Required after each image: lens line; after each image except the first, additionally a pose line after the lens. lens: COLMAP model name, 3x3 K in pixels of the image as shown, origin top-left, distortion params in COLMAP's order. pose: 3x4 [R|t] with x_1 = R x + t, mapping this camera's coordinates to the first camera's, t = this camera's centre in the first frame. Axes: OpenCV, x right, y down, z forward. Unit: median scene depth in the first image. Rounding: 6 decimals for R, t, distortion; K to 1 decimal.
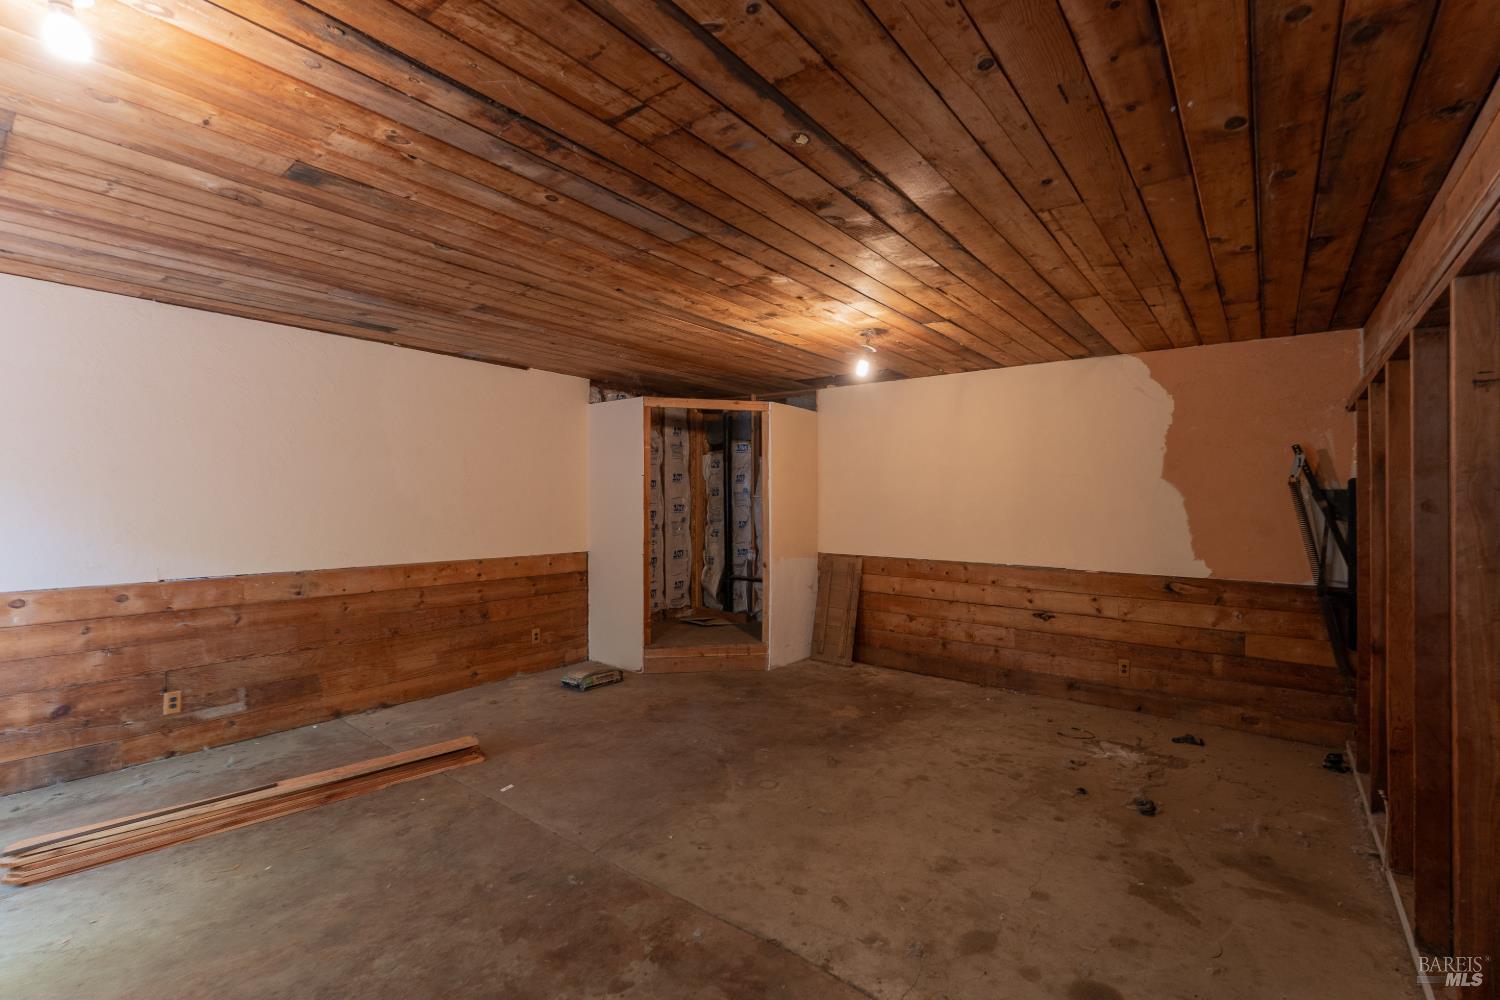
lens RADIAL K [[627.1, 0, 746.6], [0, 627.1, 511.4], [0, 0, 1]] dist [-0.000697, -0.000724]
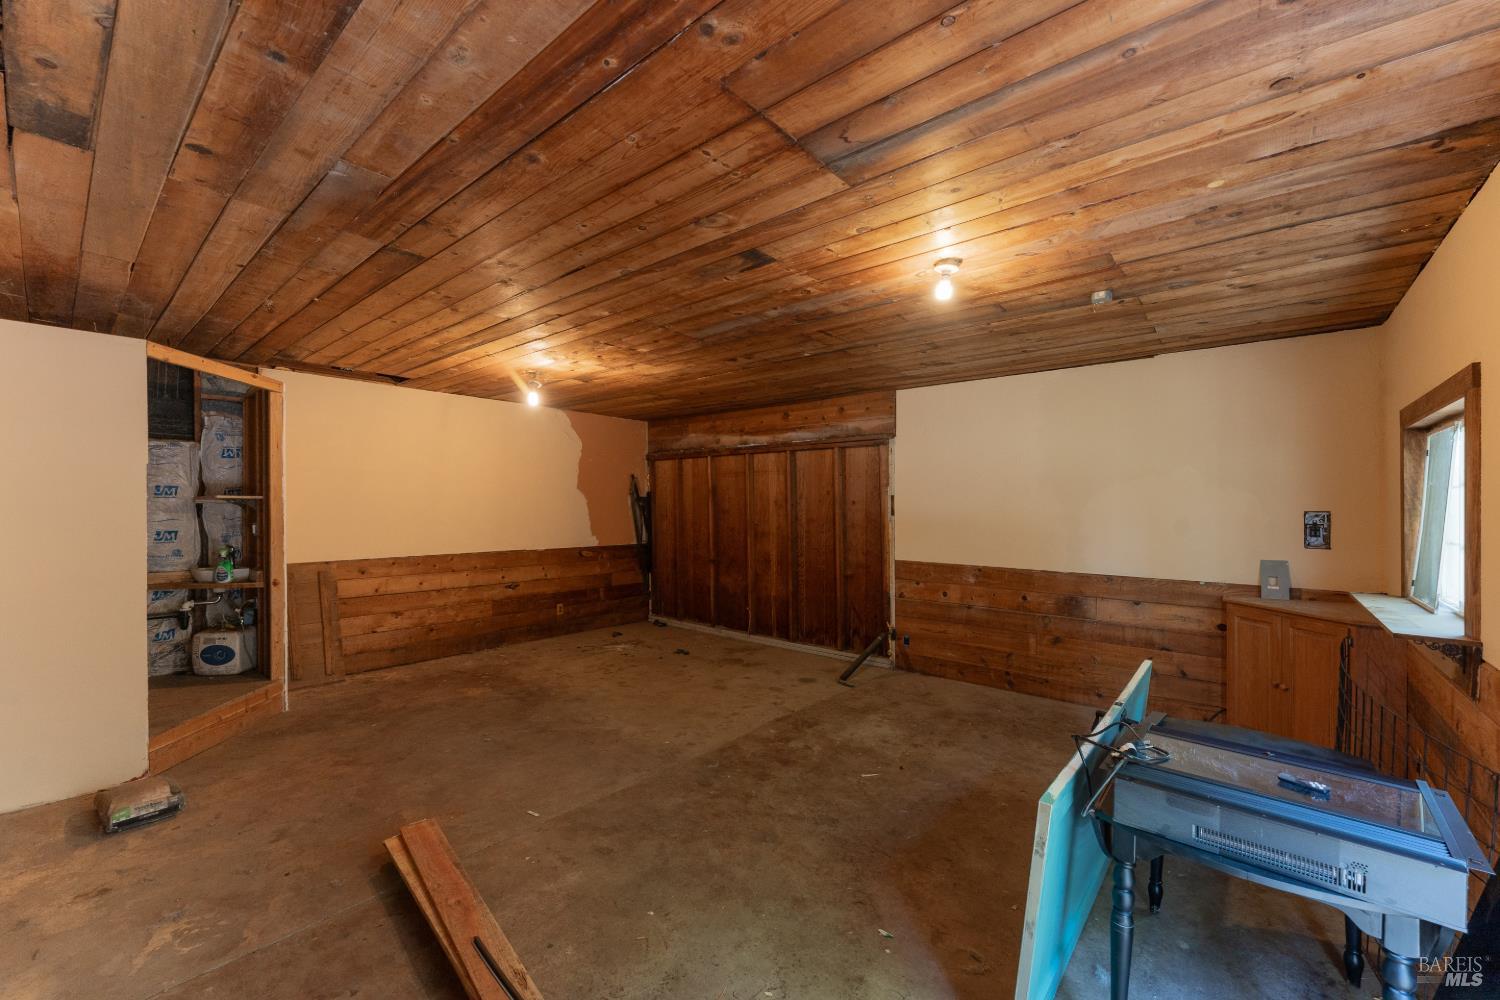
lens RADIAL K [[605.9, 0, 745.5], [0, 605.9, 496.7], [0, 0, 1]] dist [0.003075, -0.001202]
pose [[0.075502, 0.004940, 0.997133, -1.050798], [0.013160, 0.999896, -0.005950, -0.018866], [-0.997059, 0.013572, 0.075429, 0.505307]]
